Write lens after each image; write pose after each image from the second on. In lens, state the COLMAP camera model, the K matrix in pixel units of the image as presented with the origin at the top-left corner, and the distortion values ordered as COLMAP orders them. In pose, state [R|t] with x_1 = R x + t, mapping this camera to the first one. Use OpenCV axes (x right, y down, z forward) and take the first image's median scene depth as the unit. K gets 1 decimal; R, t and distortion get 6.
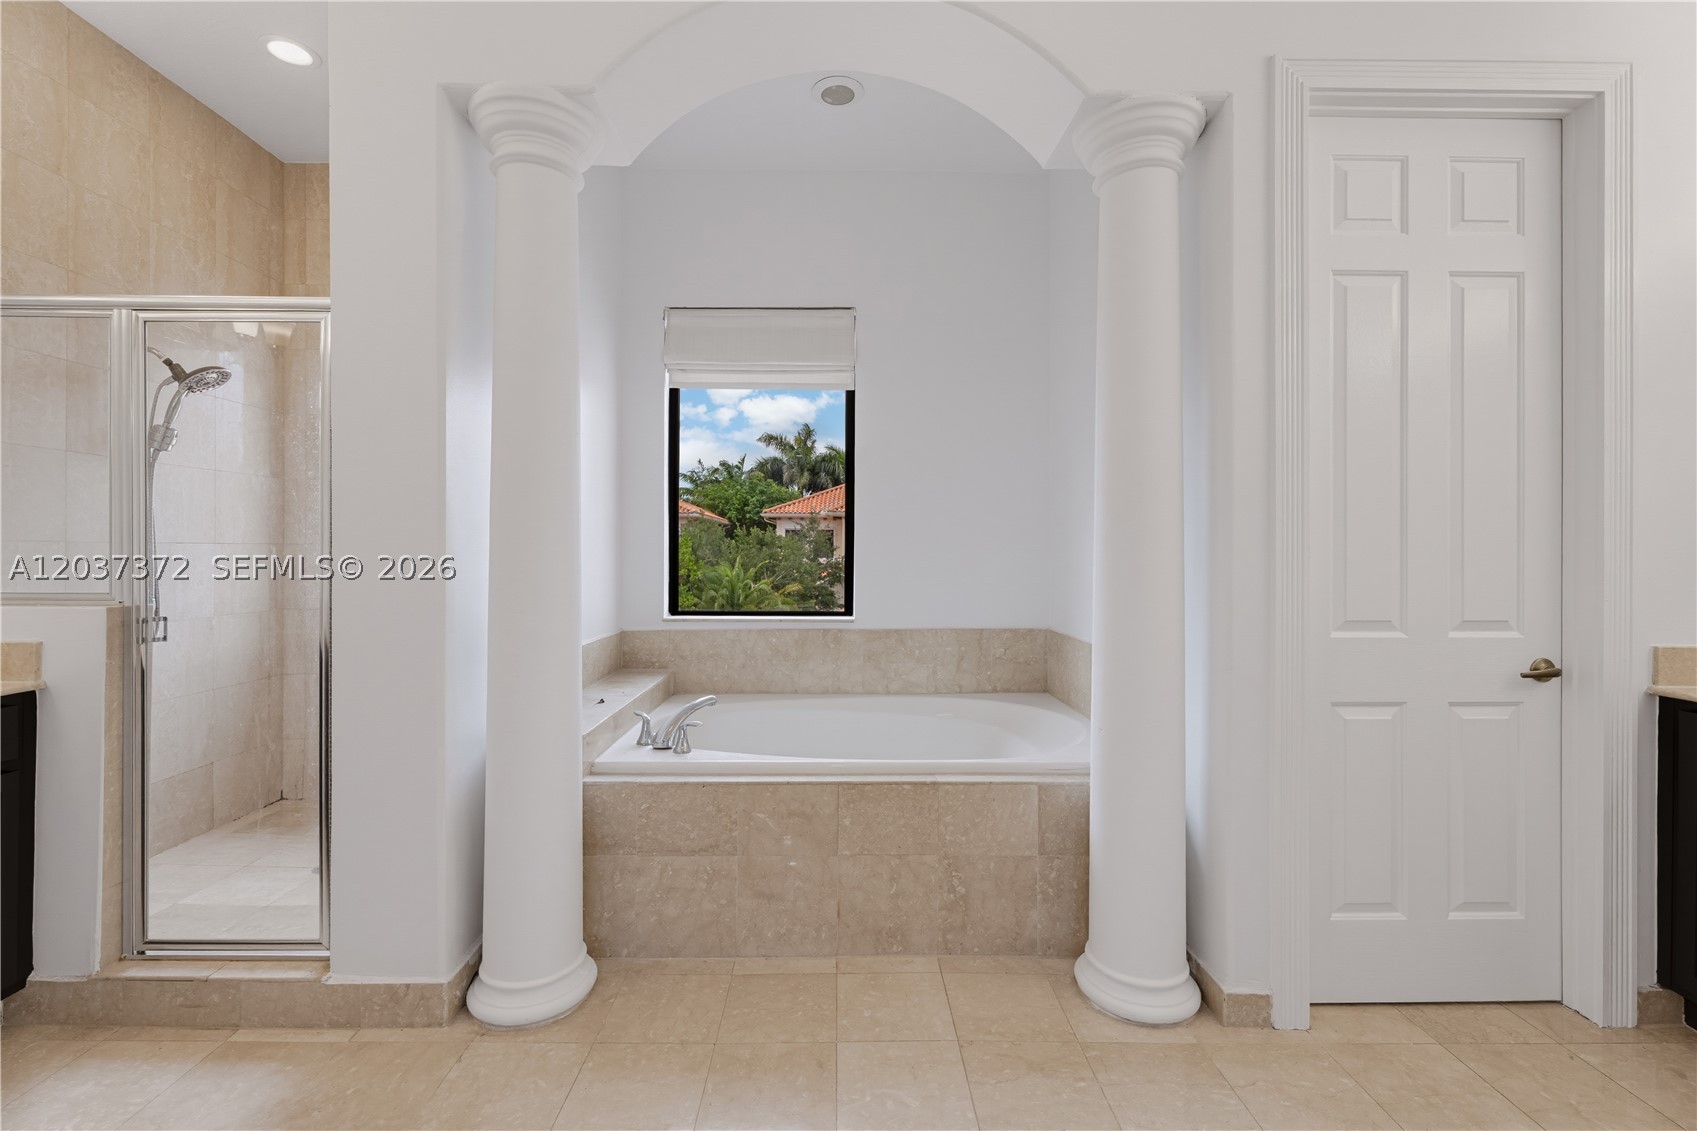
lens RADIAL K [[754.2, 0, 841.3], [0, 754.2, 559.5], [0, 0, 1]] dist [0.002864, -0.000522]
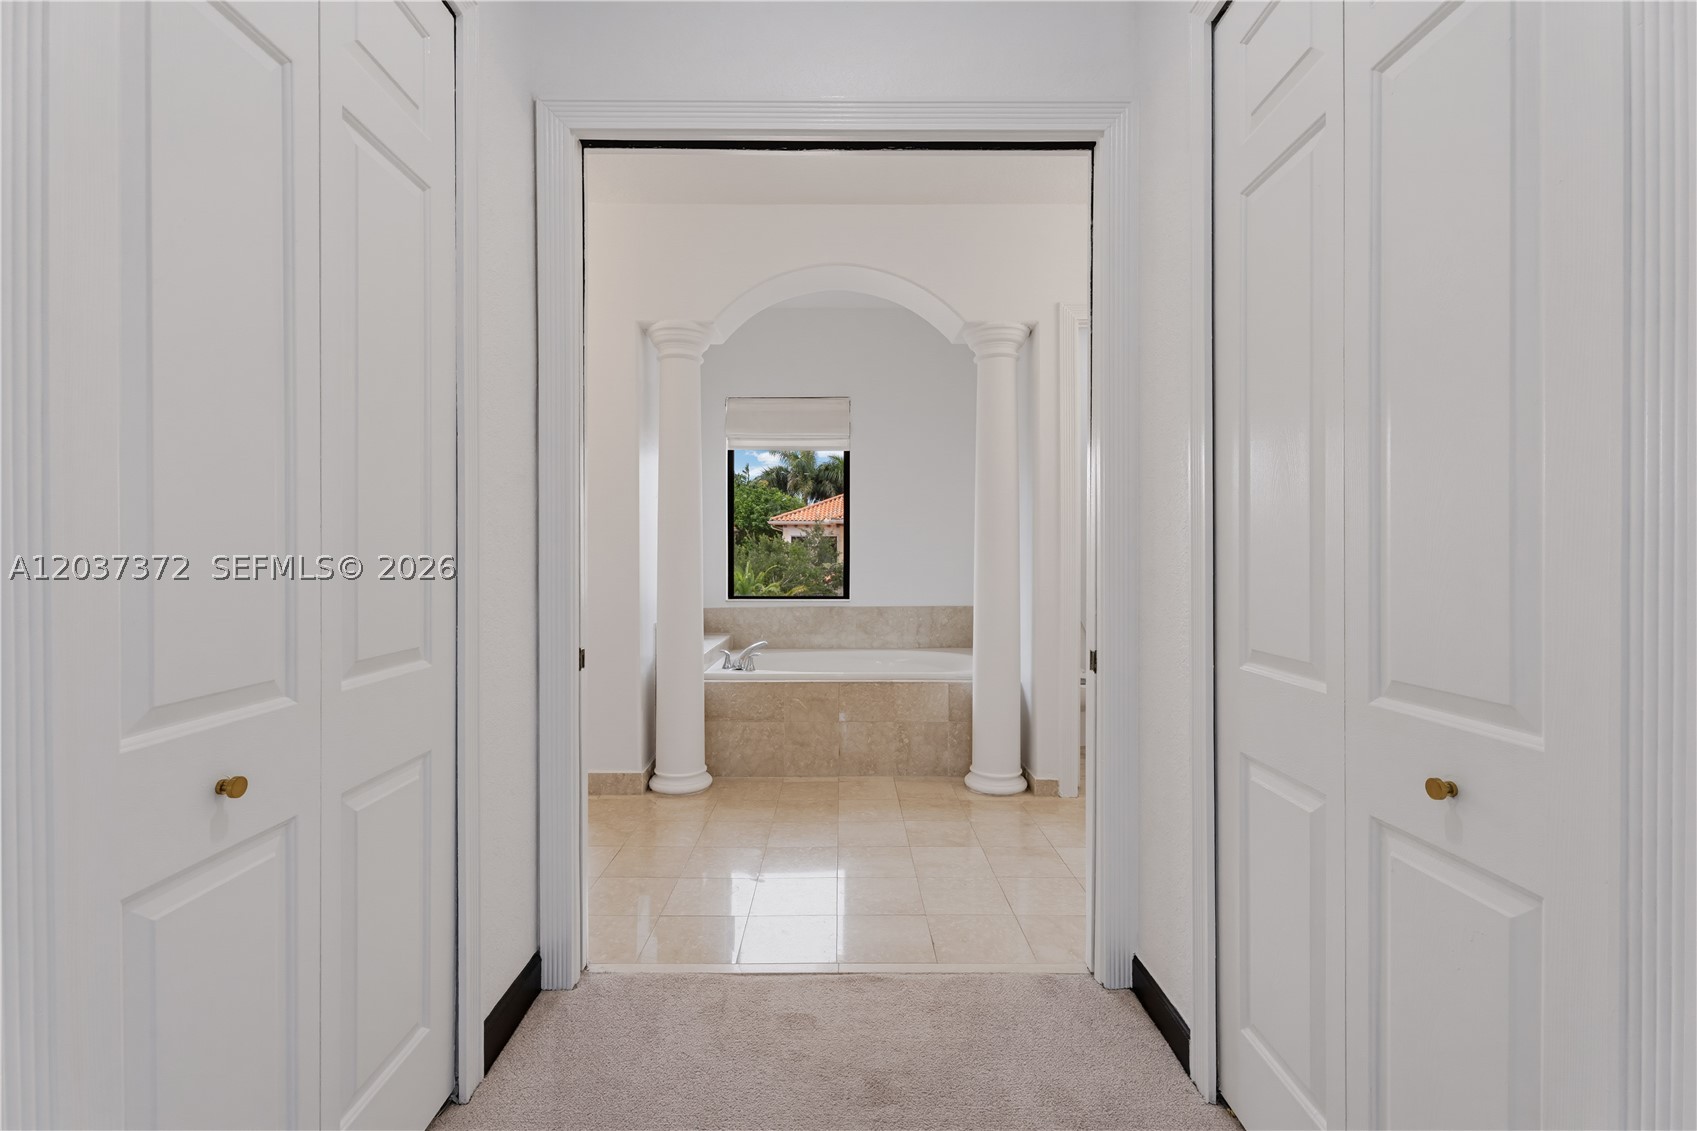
lens RADIAL K [[774.9, 0, 848.5], [0, 774.9, 565.5], [0, 0, 1]] dist [-0.002857, -0.000059]
pose [[0.999983, -0.003477, 0.004658, 0.011090], [0.003475, 0.999994, 0.000498, 0.011229], [-0.004660, -0.000482, 0.999989, -0.888656]]
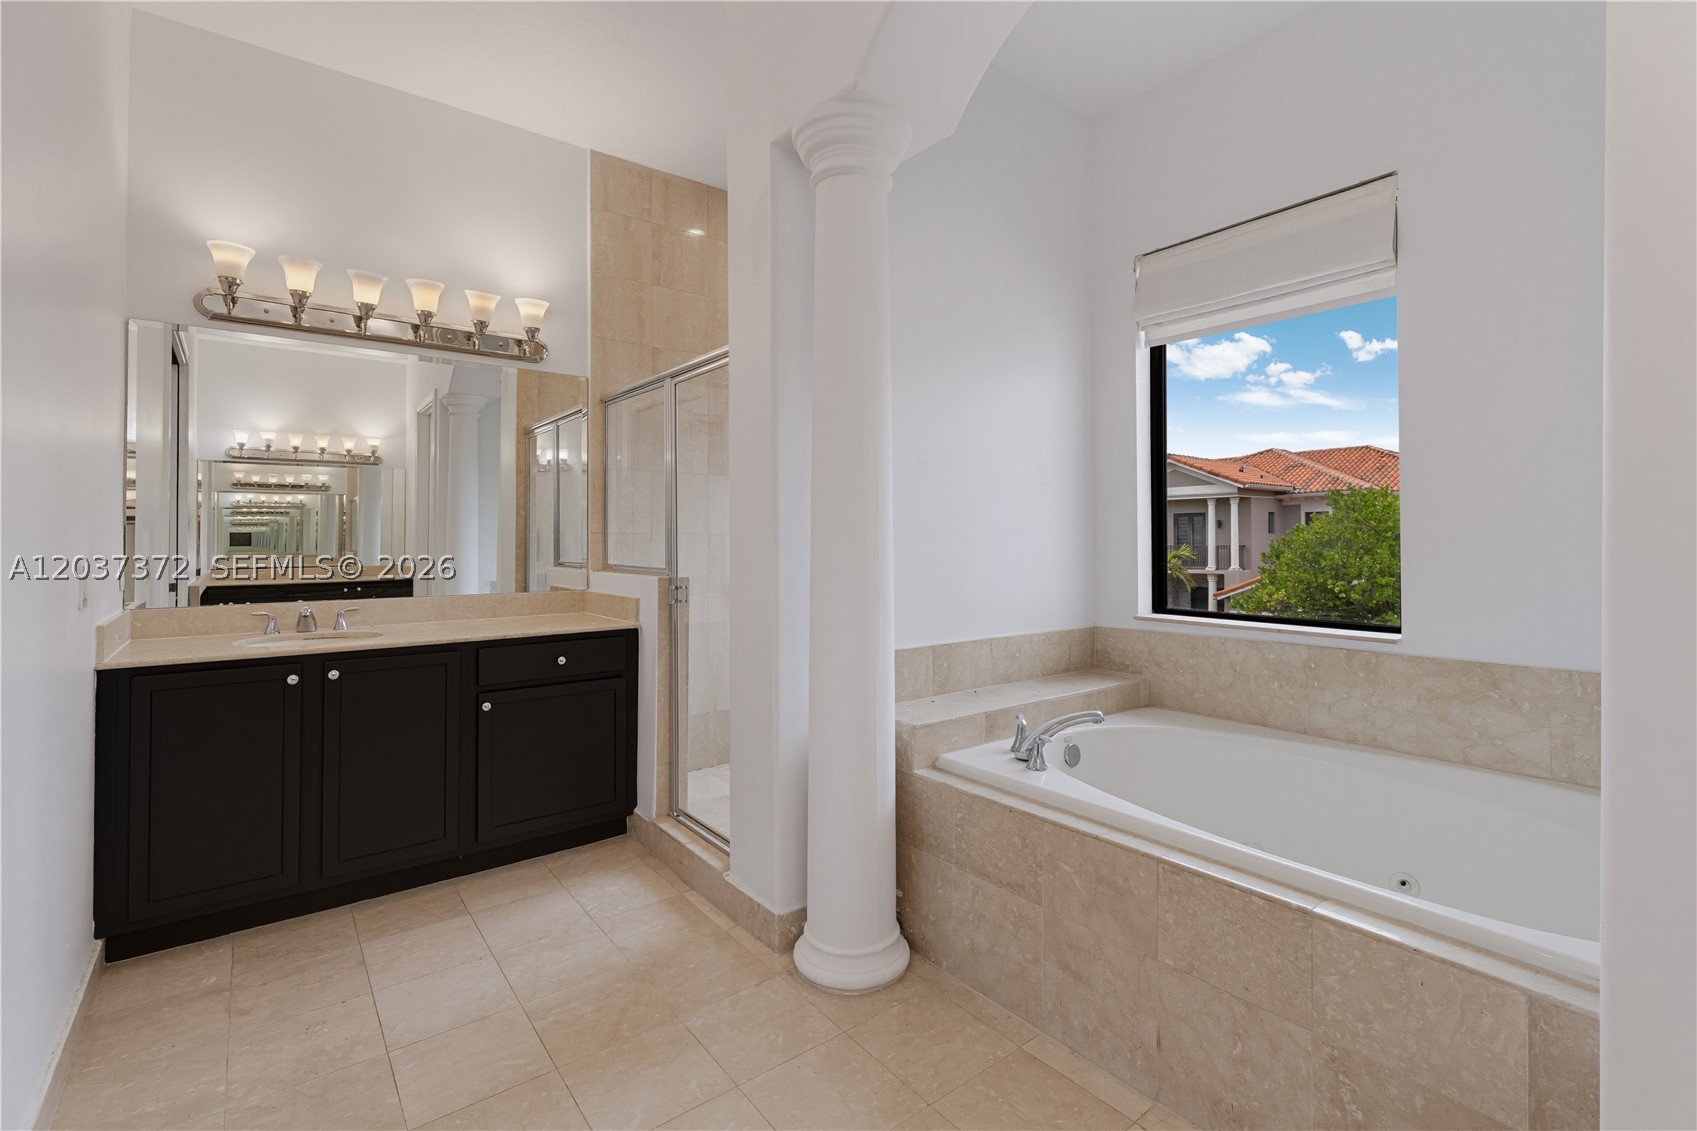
lens RADIAL K [[763.6, 0, 850.3], [0, 763.6, 535.6], [0, 0, 1]] dist [0.004401, 0.000545]
pose [[0.601605, -0.008653, -0.798747, 0.406319], [-0.002452, 0.999917, -0.012679, -0.002574], [0.798790, 0.009586, 0.601533, 0.325197]]
